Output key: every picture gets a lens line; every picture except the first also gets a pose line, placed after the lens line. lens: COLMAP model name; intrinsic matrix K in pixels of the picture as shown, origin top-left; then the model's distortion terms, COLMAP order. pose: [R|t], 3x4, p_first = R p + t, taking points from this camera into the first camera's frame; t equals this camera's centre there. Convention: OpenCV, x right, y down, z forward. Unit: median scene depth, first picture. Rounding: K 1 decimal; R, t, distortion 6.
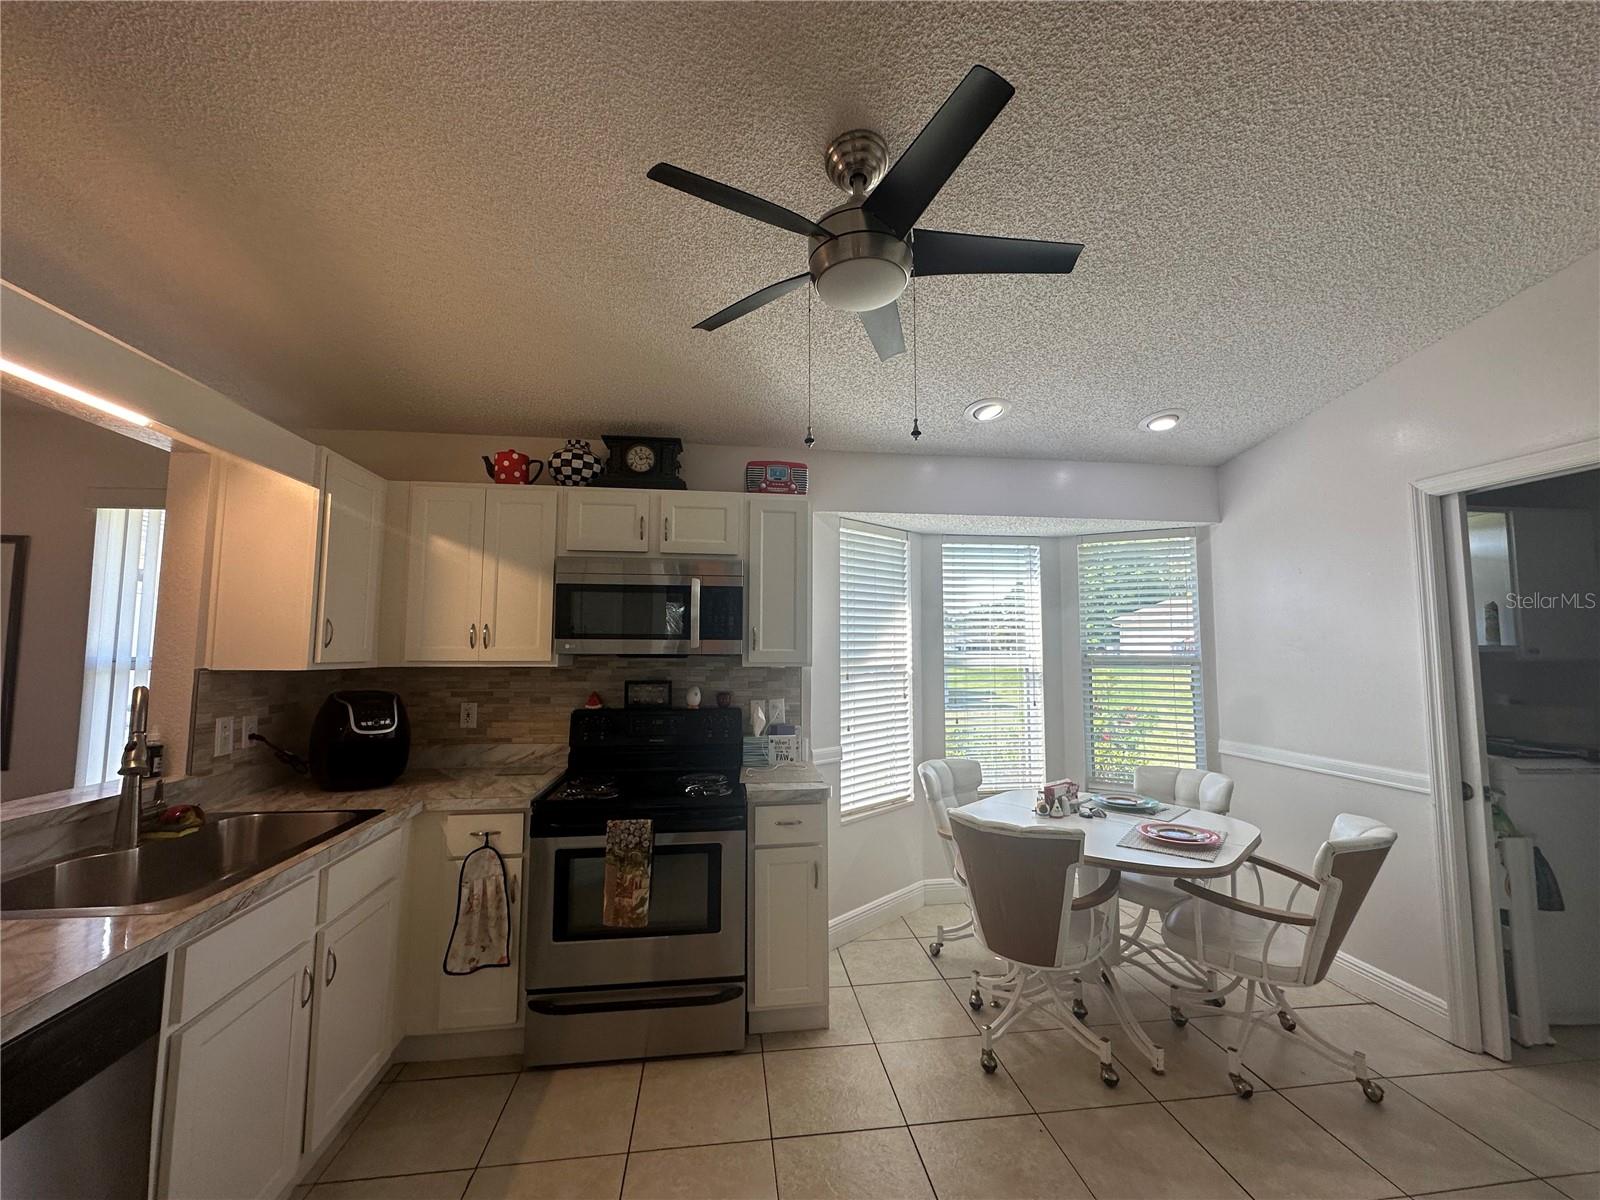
lens RADIAL K [[637.6, 0, 802.7], [0, 637.6, 601.9], [0, 0, 1]] dist [-0.000426, -0.000476]
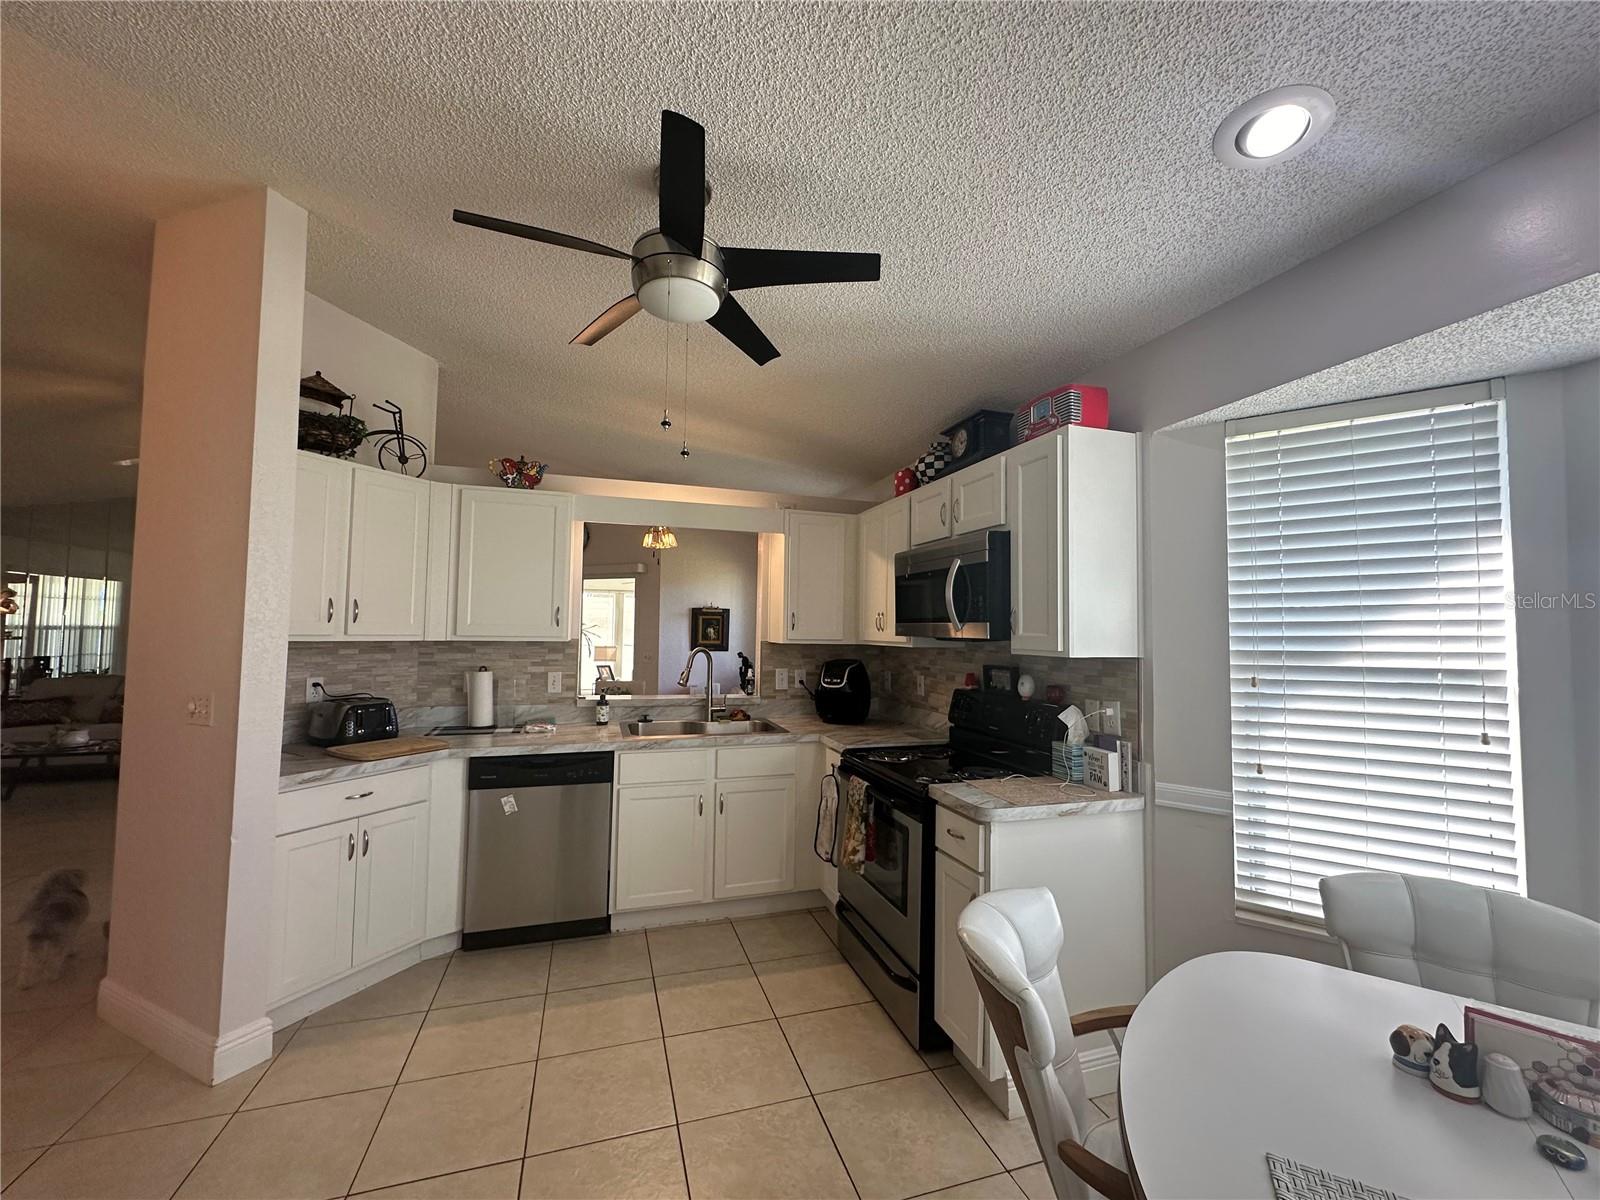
lens RADIAL K [[637.6, 0, 797.3], [0, 637.6, 603.5], [0, 0, 1]] dist [-0.000426, -0.000476]
pose [[0.178454, -0.040890, -0.983098, 0.728746], [0.062894, 0.997567, -0.030075, 0.044406], [0.981936, -0.056464, 0.180592, 0.596197]]
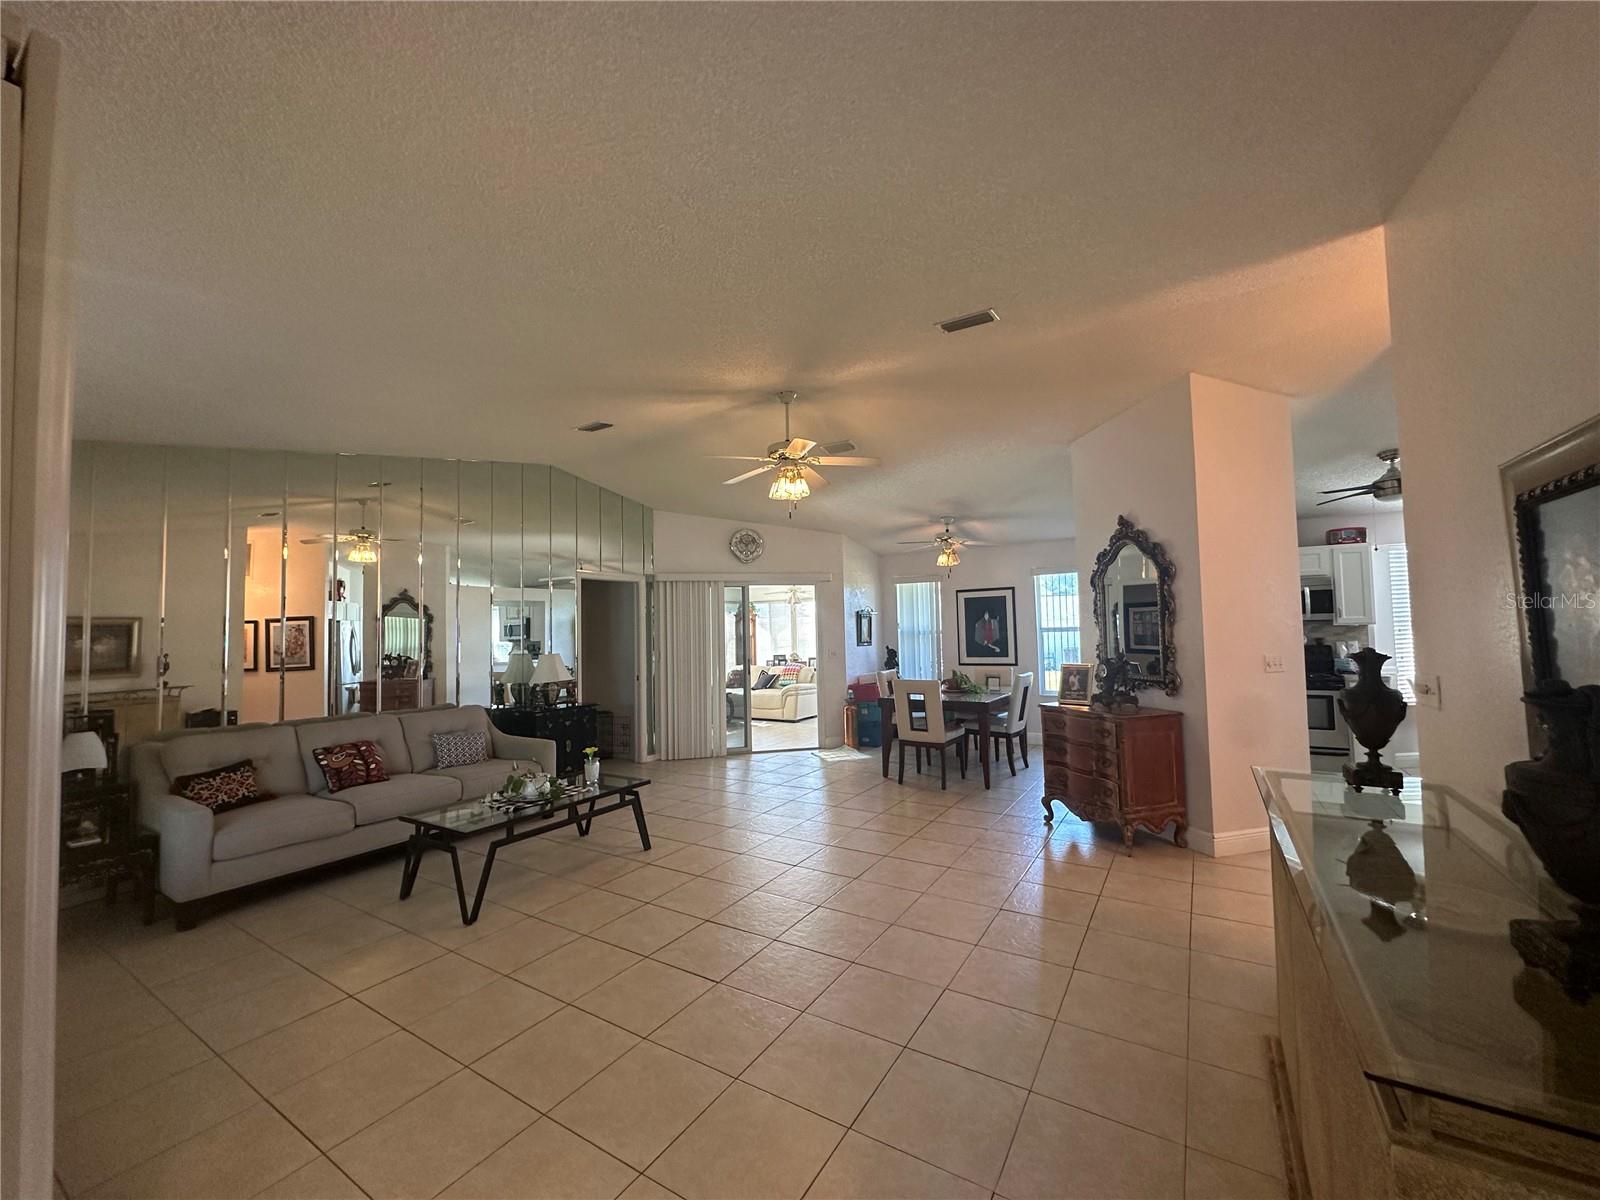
lens RADIAL K [[637.6, 0, 802.9], [0, 637.6, 600.0], [0, 0, 1]] dist [-0.000426, -0.000476]
pose [[0.773451, -0.051858, -0.631732, -0.123726], [0.071393, 0.997433, 0.005532, -0.135272], [0.629823, -0.049380, 0.775167, -1.957690]]
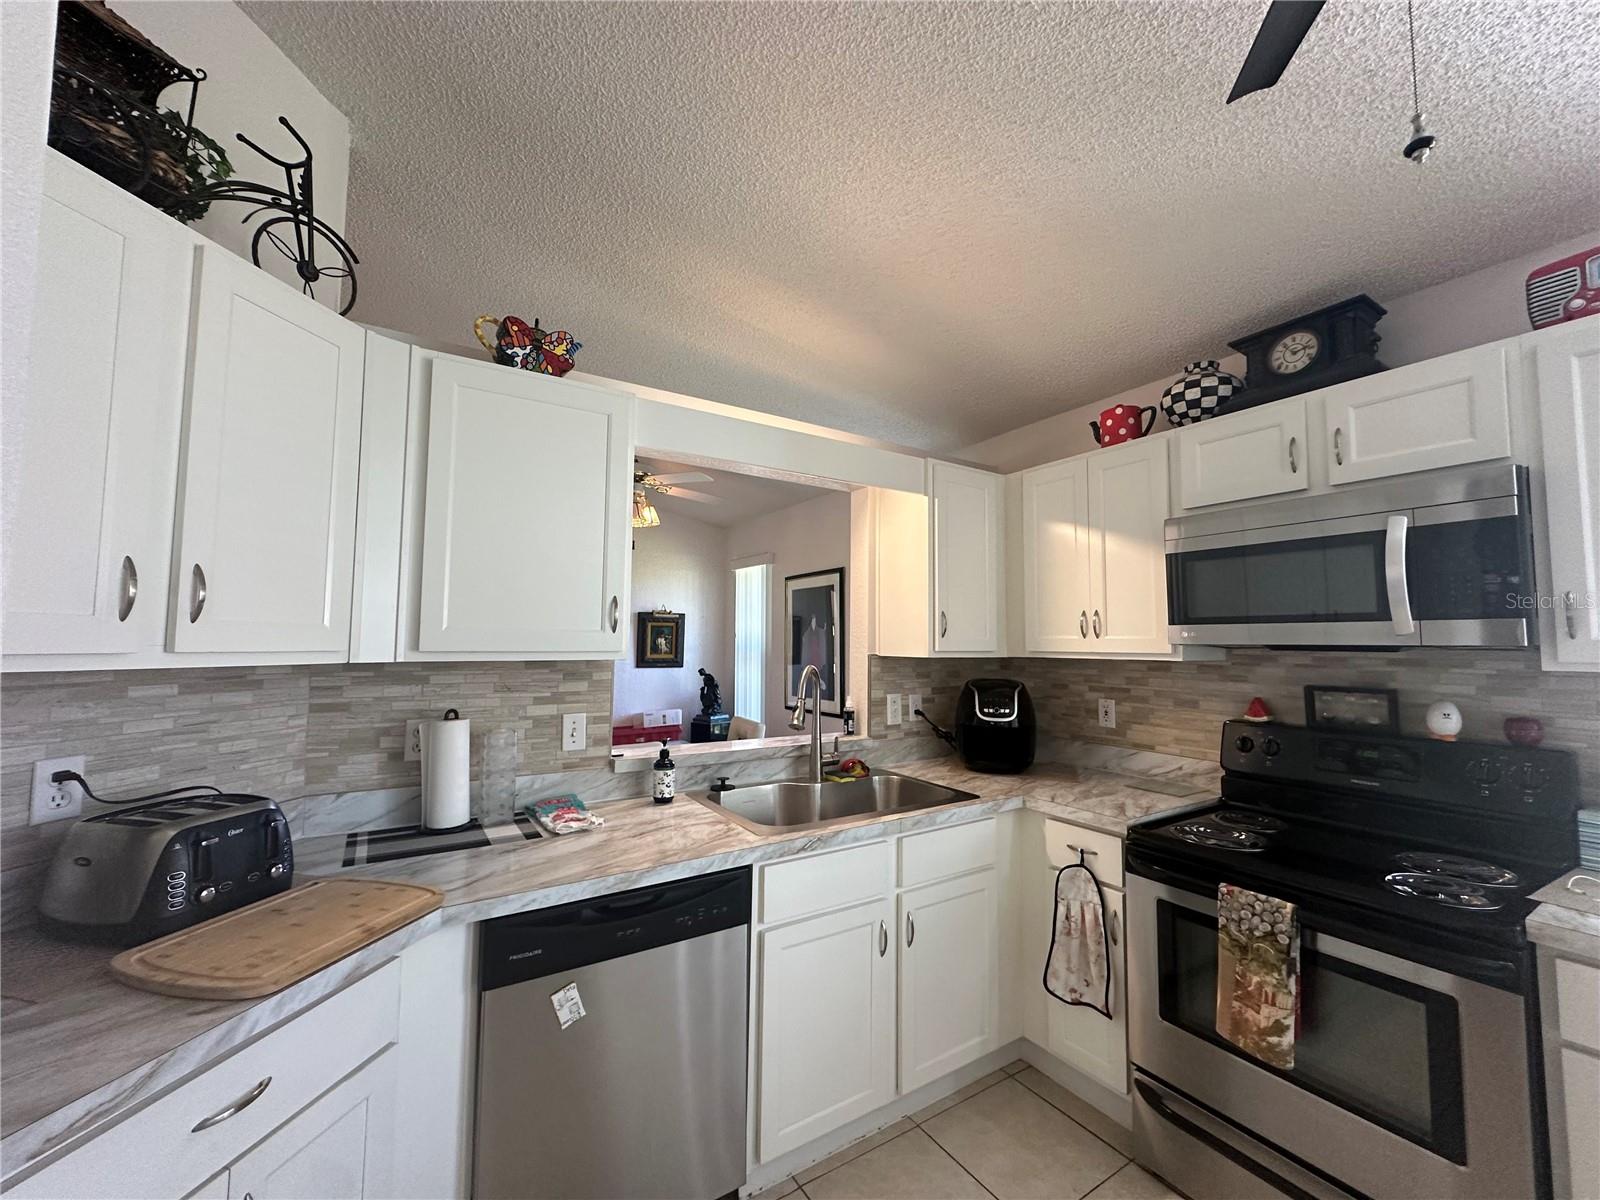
lens RADIAL K [[637.6, 0, 800.0], [0, 637.6, 602.8], [0, 0, 1]] dist [-0.000426, -0.000476]
pose [[0.420678, -0.057185, -0.905406, 0.126262], [0.065442, 0.997324, -0.032584, 0.026149], [0.904846, -0.045544, 0.423295, 0.258000]]
